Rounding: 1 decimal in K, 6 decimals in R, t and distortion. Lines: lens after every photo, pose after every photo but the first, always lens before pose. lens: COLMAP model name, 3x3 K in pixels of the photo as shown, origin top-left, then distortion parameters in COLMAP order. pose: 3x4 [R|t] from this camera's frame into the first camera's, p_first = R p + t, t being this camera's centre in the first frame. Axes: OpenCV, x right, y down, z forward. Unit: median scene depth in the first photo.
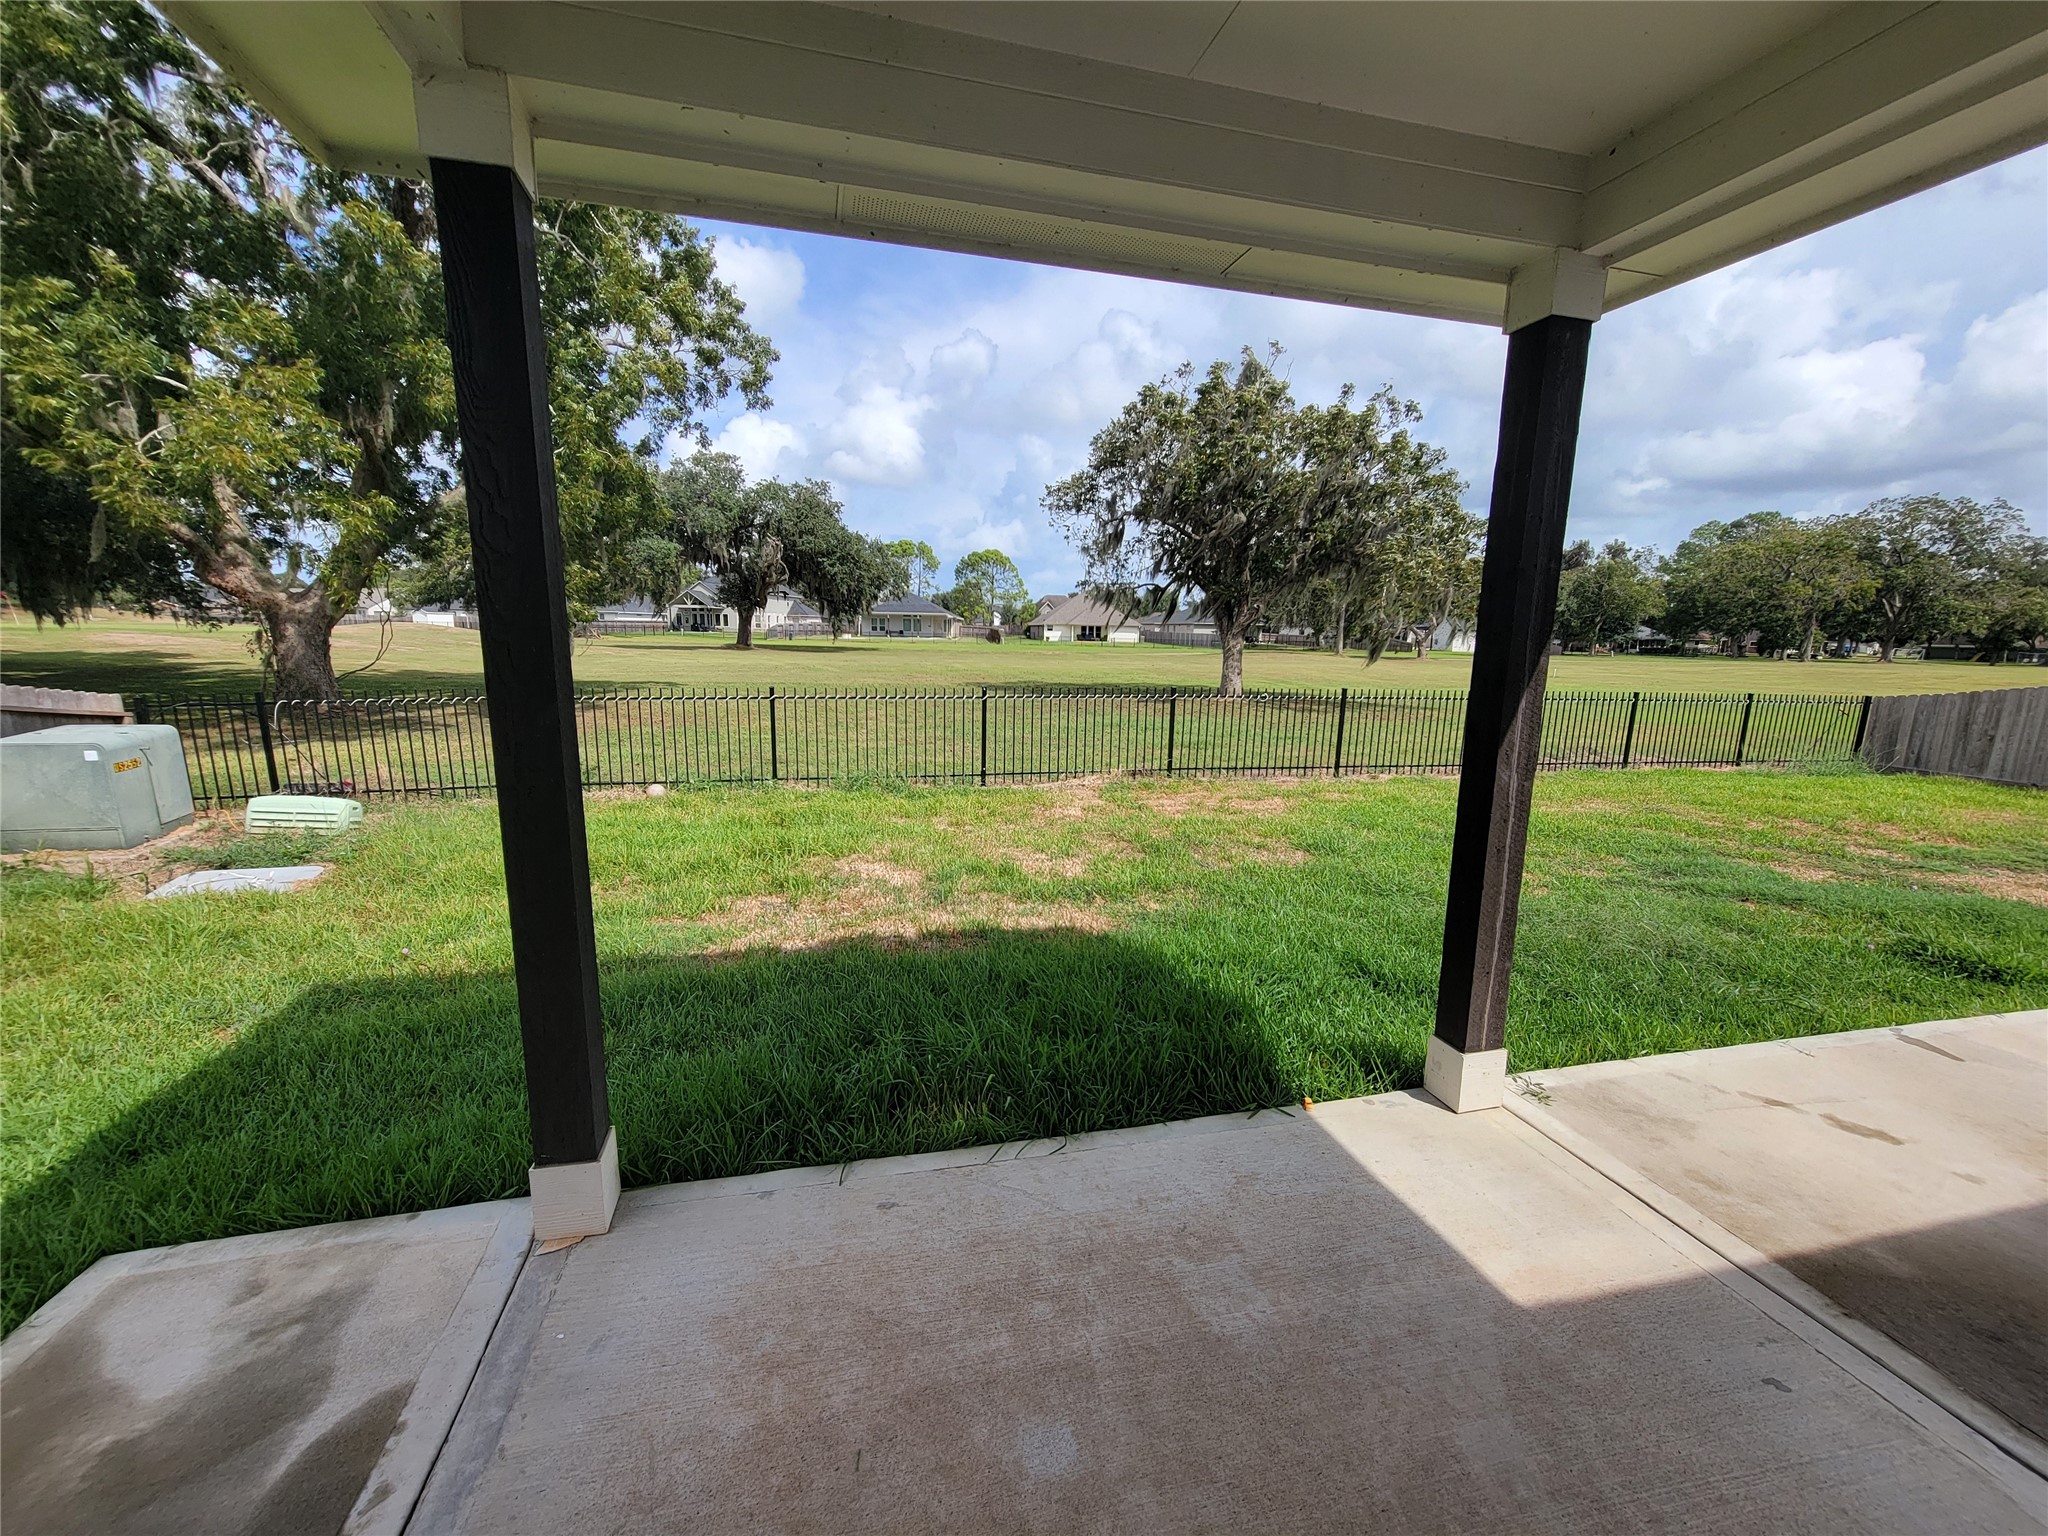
lens RADIAL K [[828.2, 0, 1007.6], [0, 828.2, 774.4], [0, 0, 1]] dist [-0.002092, 0.000723]
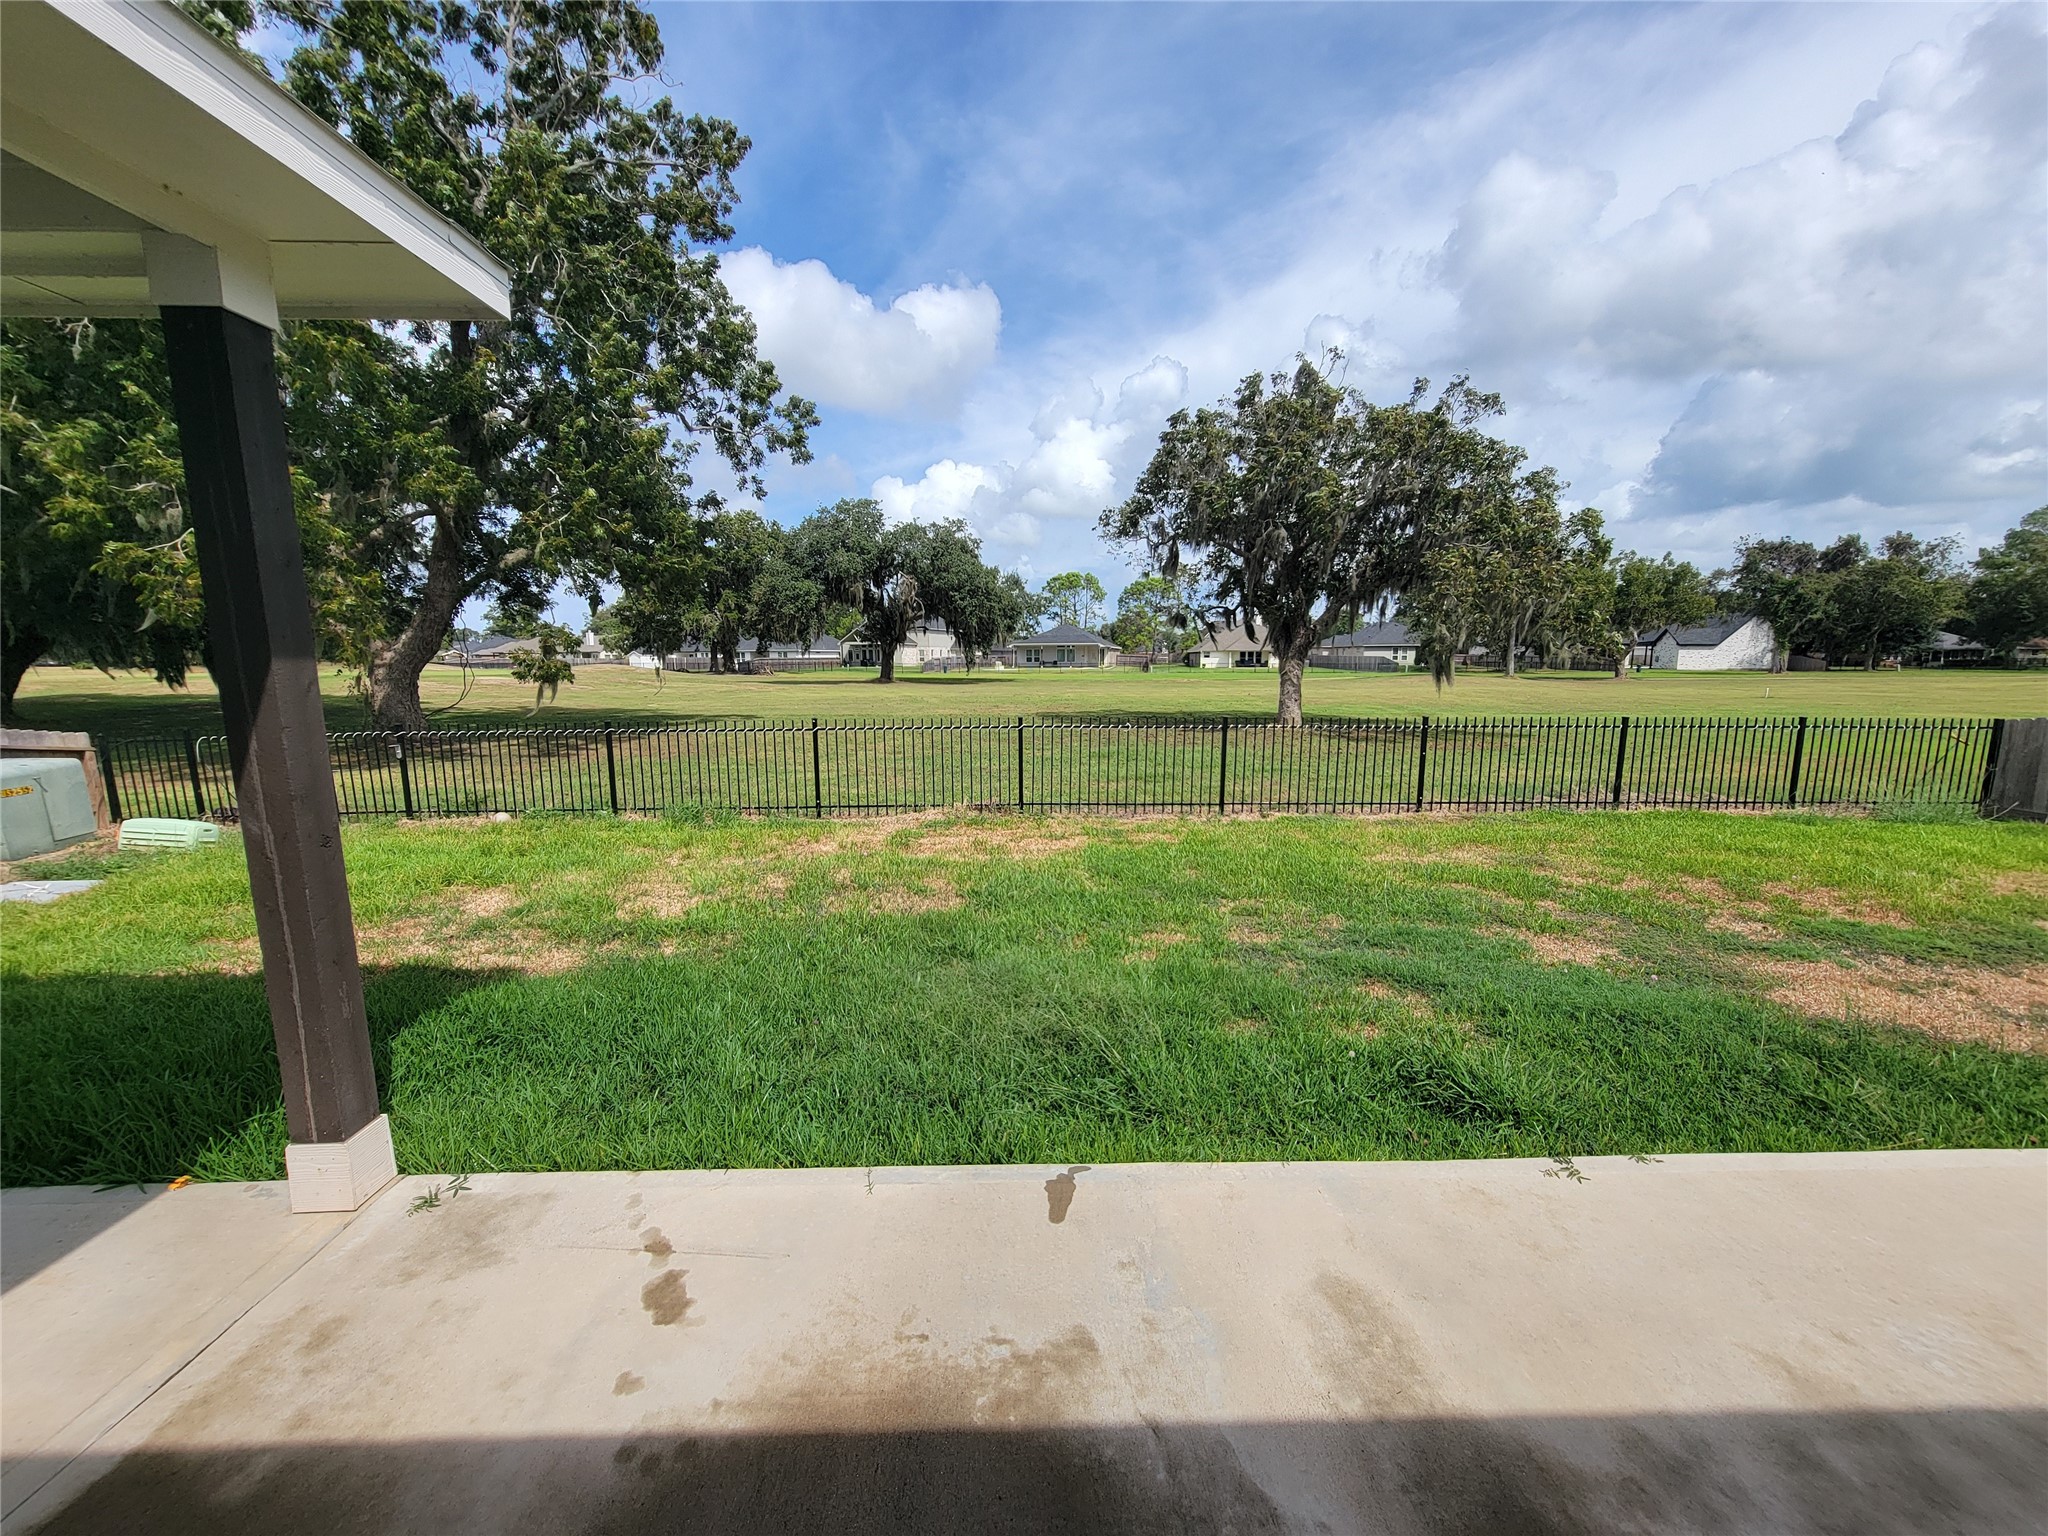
lens RADIAL K [[828.2, 0, 1024.7], [0, 828.2, 777.5], [0, 0, 1]] dist [-0.002092, 0.000723]
pose [[0.977170, 0.005876, -0.212376, 0.160883], [-0.012539, 0.999470, -0.030039, -0.003395], [0.212087, 0.032016, 0.976726, 0.032691]]
